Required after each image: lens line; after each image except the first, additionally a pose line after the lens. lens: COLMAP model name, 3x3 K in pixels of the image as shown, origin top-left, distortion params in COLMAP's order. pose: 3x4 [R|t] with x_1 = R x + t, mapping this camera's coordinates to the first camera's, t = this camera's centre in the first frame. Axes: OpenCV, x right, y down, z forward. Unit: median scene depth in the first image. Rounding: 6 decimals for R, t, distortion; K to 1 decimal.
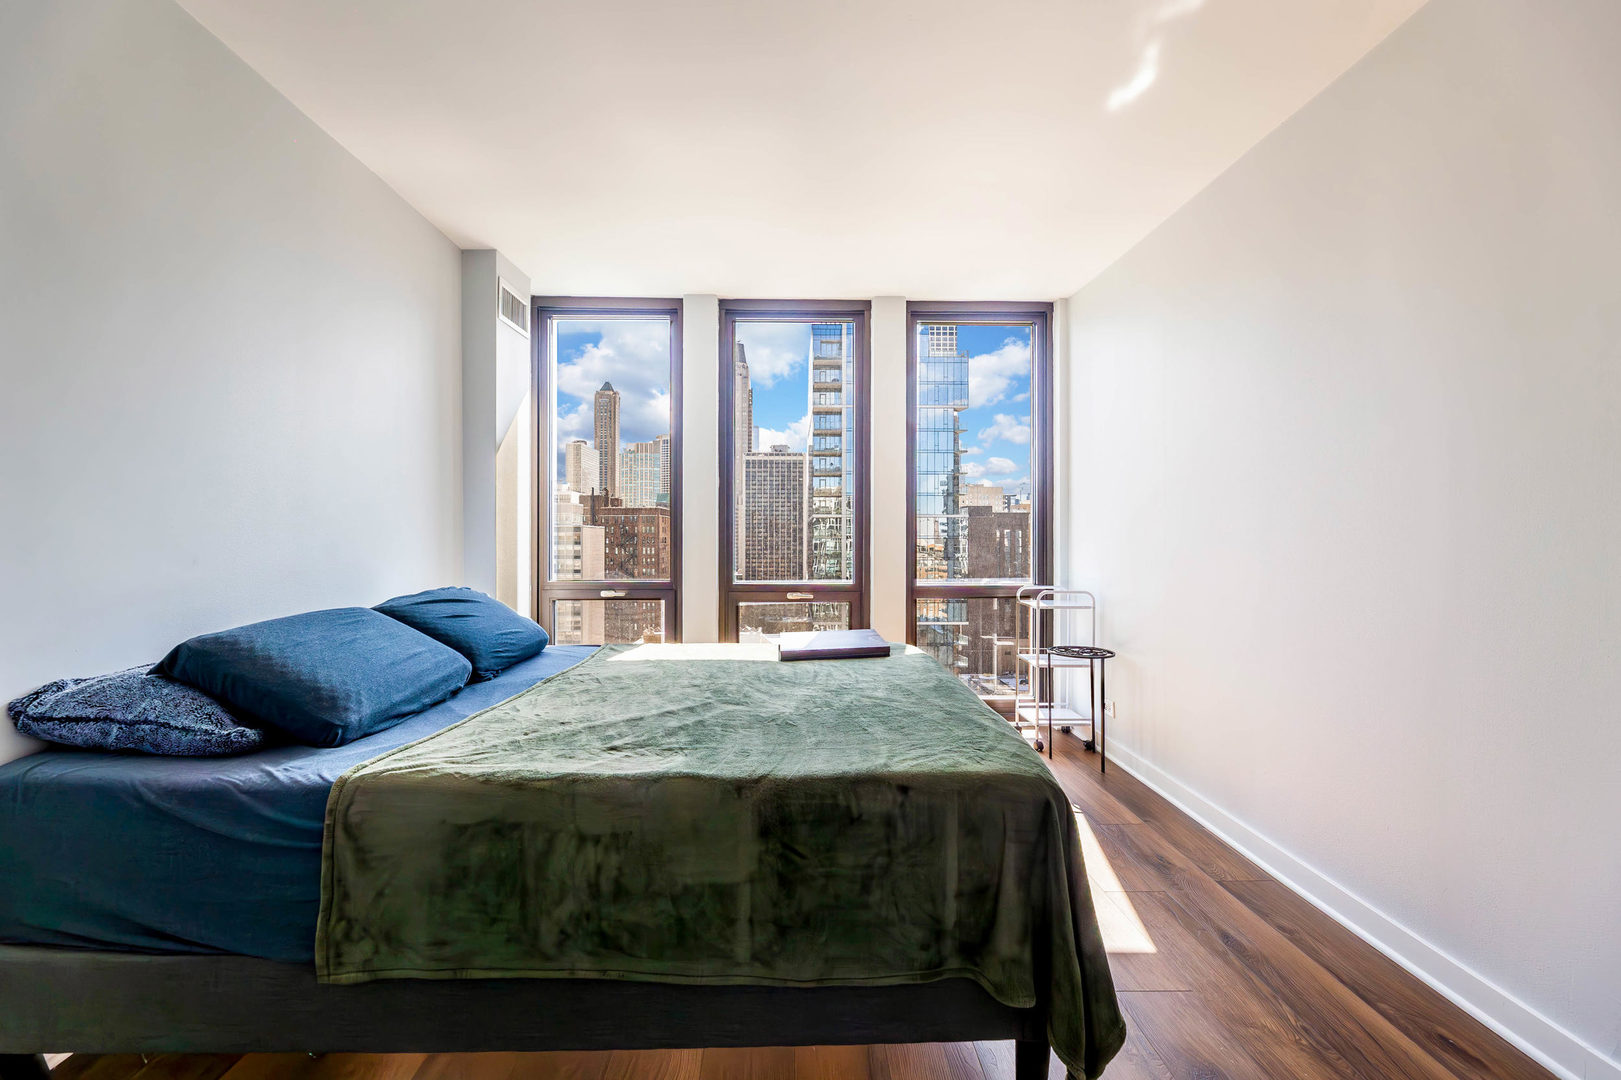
lens RADIAL K [[658.3, 0, 810.5], [0, 658.3, 540.0], [0, 0, 1]] dist [-0.001301, -0.000011]
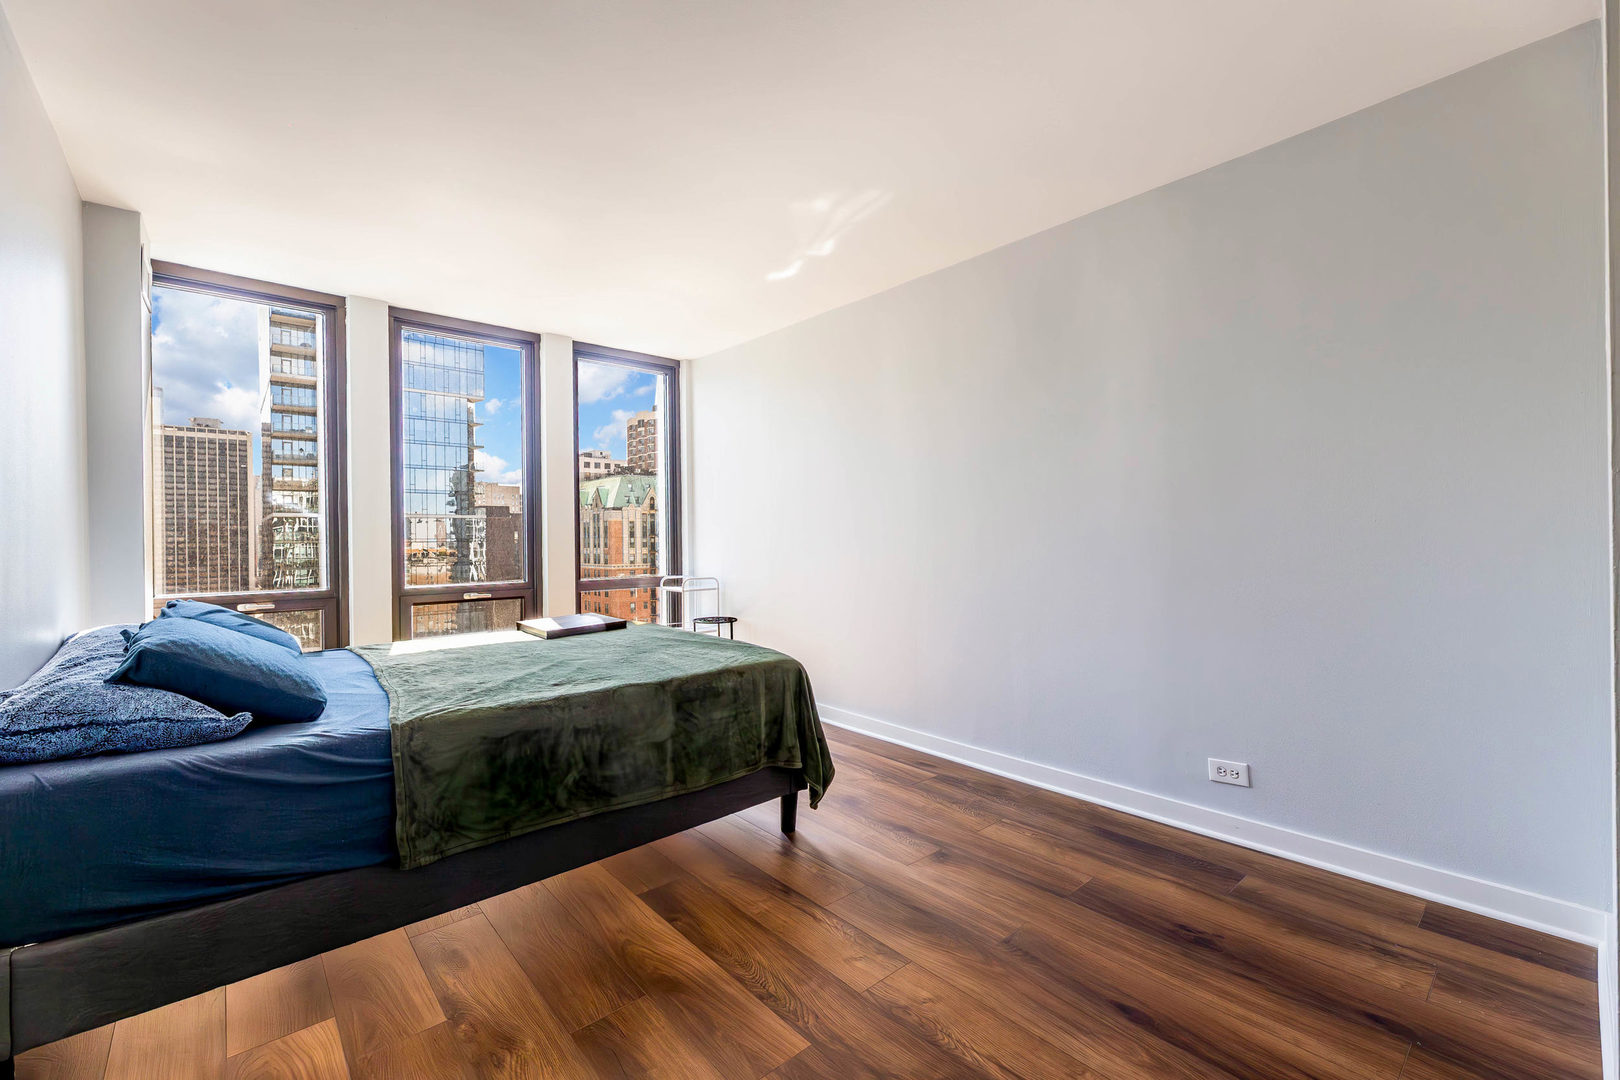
lens RADIAL K [[681.1, 0, 810.0], [0, 681.1, 540.0], [0, 0, 1]] dist [0.001633, 0.000115]
pose [[0.758506, -0.013873, 0.651518, -0.419610], [0.015065, 0.999879, 0.003751, -0.002669], [-0.651492, 0.006970, 0.758624, -0.261623]]
